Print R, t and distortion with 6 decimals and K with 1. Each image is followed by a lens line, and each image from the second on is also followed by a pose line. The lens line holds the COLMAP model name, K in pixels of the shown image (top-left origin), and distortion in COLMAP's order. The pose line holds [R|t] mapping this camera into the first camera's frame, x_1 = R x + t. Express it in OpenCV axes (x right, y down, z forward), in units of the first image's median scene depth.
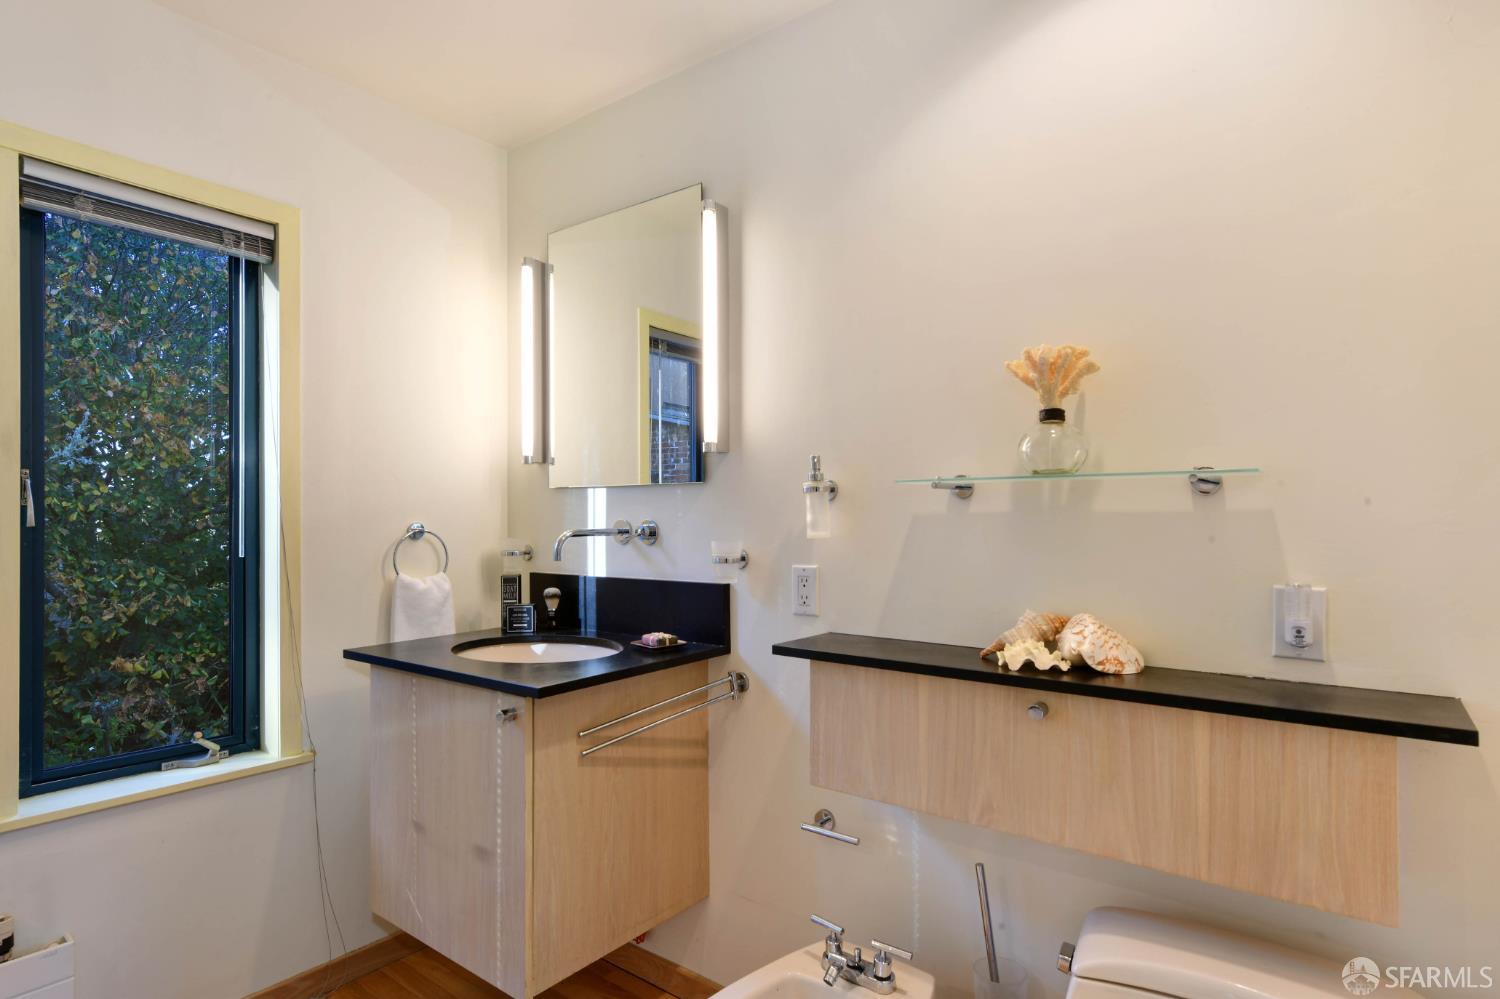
lens RADIAL K [[807.8, 0, 750.0], [0, 807.8, 499.5], [0, 0, 1]] dist [-0.000171, 0.000251]
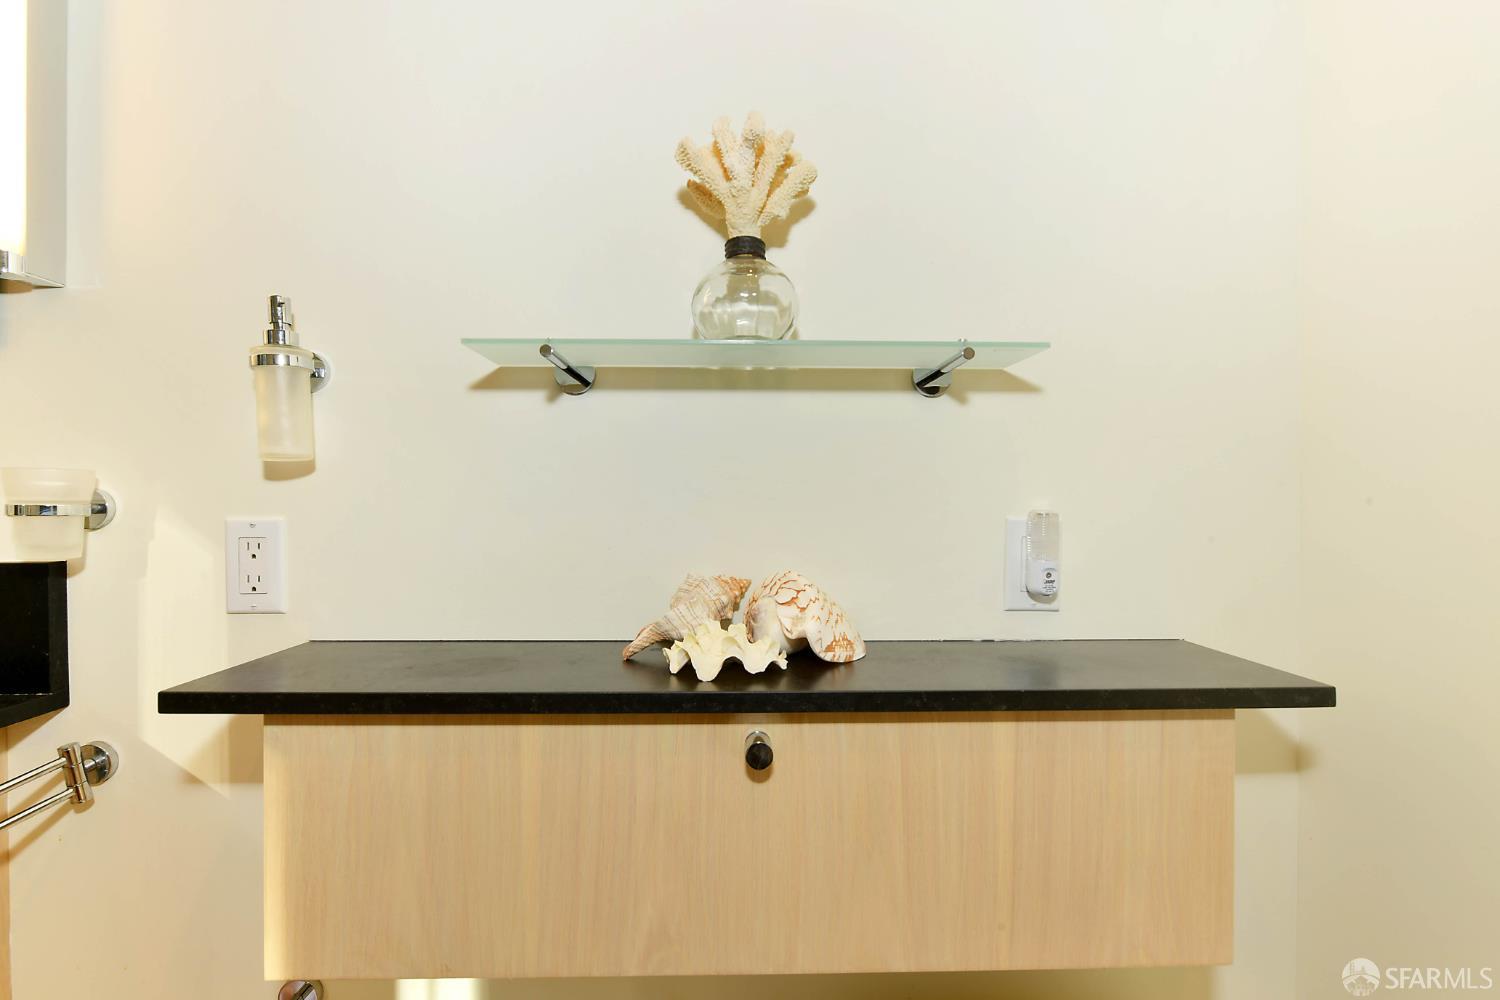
lens RADIAL K [[693.0, 0, 751.2], [0, 693.0, 508.0], [0, 0, 1]] dist [-0.004167, -0.000168]
pose [[0.784395, -0.004883, 0.620243, 0.057867], [-0.012755, 0.999631, 0.024000, 0.082175], [-0.620131, -0.026737, 0.784043, 0.614270]]
